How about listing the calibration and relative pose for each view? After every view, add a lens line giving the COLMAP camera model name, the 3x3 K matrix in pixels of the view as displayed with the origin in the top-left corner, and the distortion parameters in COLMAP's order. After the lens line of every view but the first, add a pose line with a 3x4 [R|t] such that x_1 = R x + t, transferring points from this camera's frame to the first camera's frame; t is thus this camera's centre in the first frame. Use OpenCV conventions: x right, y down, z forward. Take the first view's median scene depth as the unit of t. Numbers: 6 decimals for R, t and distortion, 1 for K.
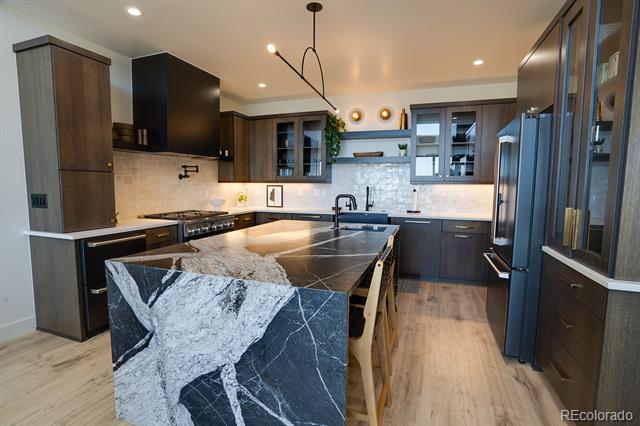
lens RADIAL K [[310.0, 0, 320.0], [0, 310.0, 213.0], [0, 0, 1]] dist [-0.075523, 0.035228]
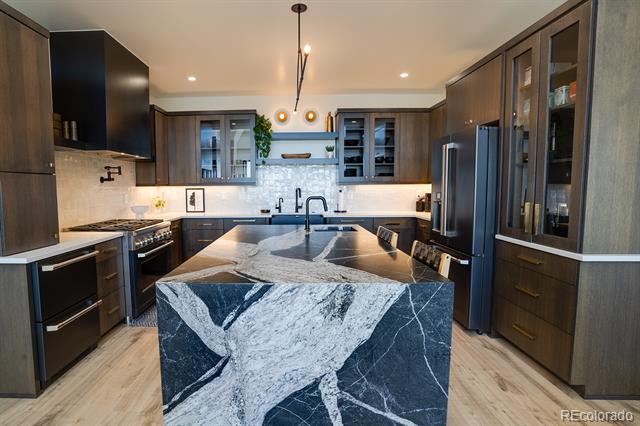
lens RADIAL K [[321.3, 0, 298.8], [0, 321.3, 211.9], [0, 0, 1]] dist [-0.078668, 0.038248]
pose [[0.949332, -0.037850, 0.311987, -0.408591], [0.041402, 0.999131, -0.004767, -0.009099], [-0.311535, 0.017442, 0.950075, 0.038132]]
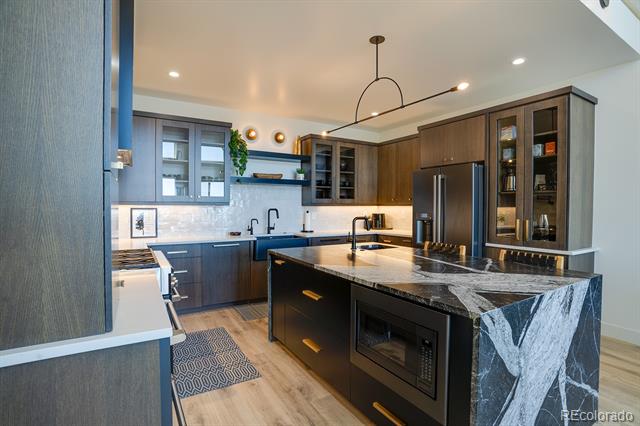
lens RADIAL K [[296.1, 0, 353.7], [0, 296.1, 212.6], [0, 0, 1]] dist [-0.059090, 0.027953]
pose [[0.631353, -0.018251, 0.775280, -0.975850], [0.071528, 0.996832, -0.034783, -0.055381], [-0.772189, 0.077415, 0.630659, 0.522716]]
